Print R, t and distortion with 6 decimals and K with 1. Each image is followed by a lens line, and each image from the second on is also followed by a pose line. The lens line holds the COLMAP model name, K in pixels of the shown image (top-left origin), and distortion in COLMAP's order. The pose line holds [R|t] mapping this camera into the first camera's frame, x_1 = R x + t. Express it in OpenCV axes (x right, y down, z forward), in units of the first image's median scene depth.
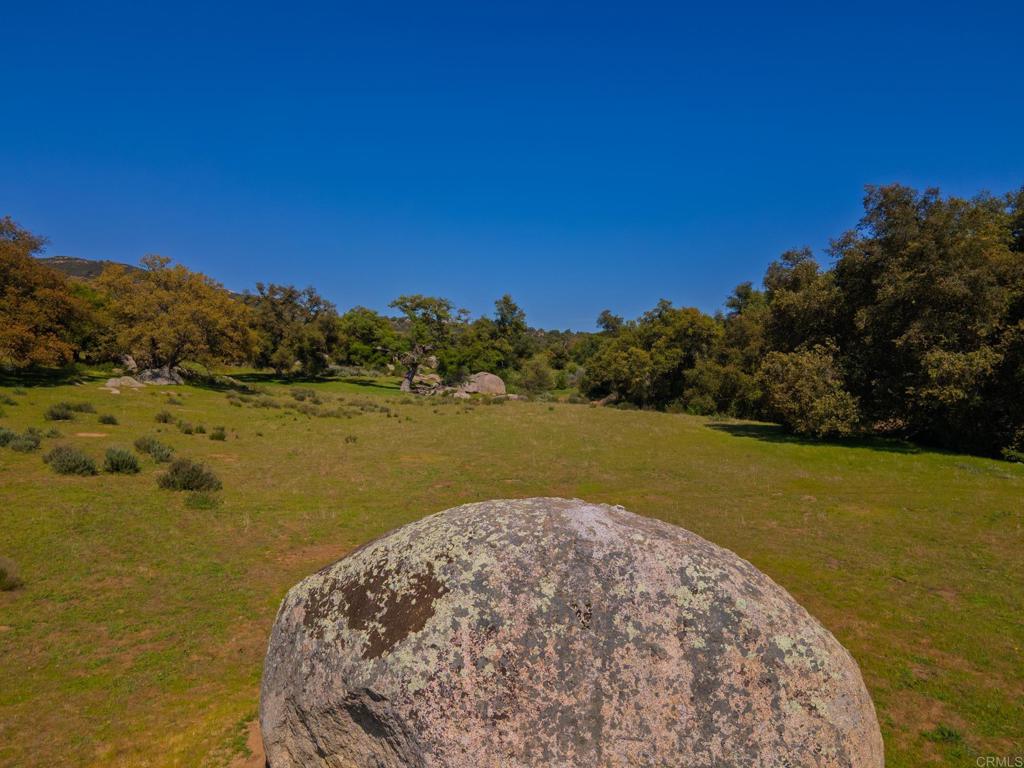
lens RADIAL K [[699.5, 0, 509.3], [0, 699.5, 381.1], [0, 0, 1]] dist [0.020550, -0.000046]
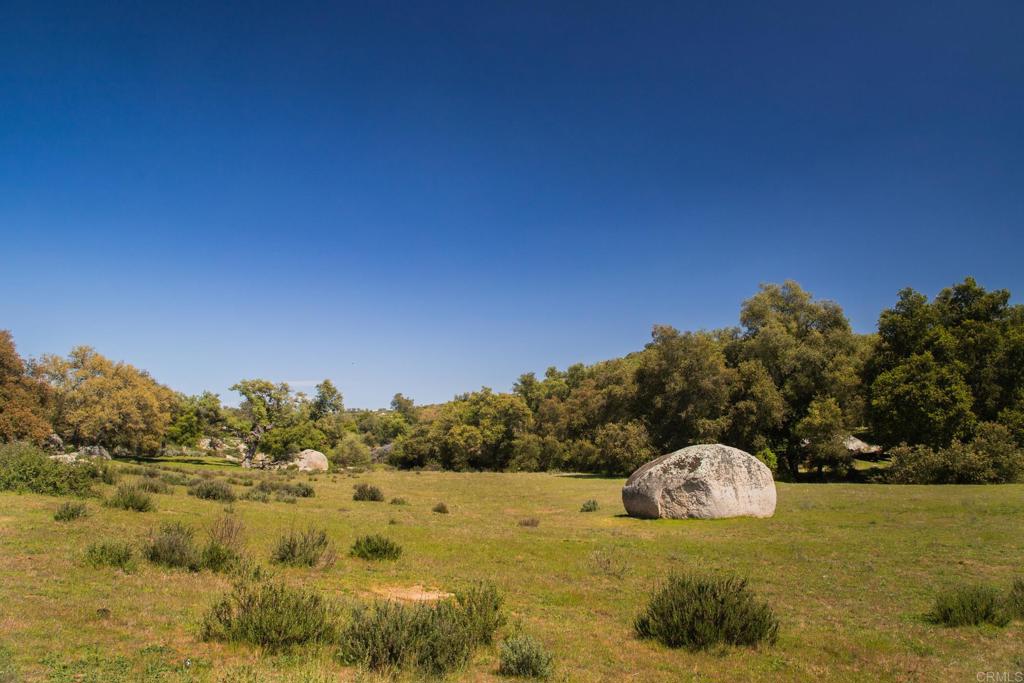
lens RADIAL K [[708.4, 0, 513.6], [0, 708.4, 338.7], [0, 0, 1]] dist [-0.059987, 0.019828]
pose [[0.927012, 0.032584, 0.373613, -0.229181], [0.033272, 0.985145, -0.168472, 0.018432], [-0.373553, 0.168606, 0.912157, -0.226861]]
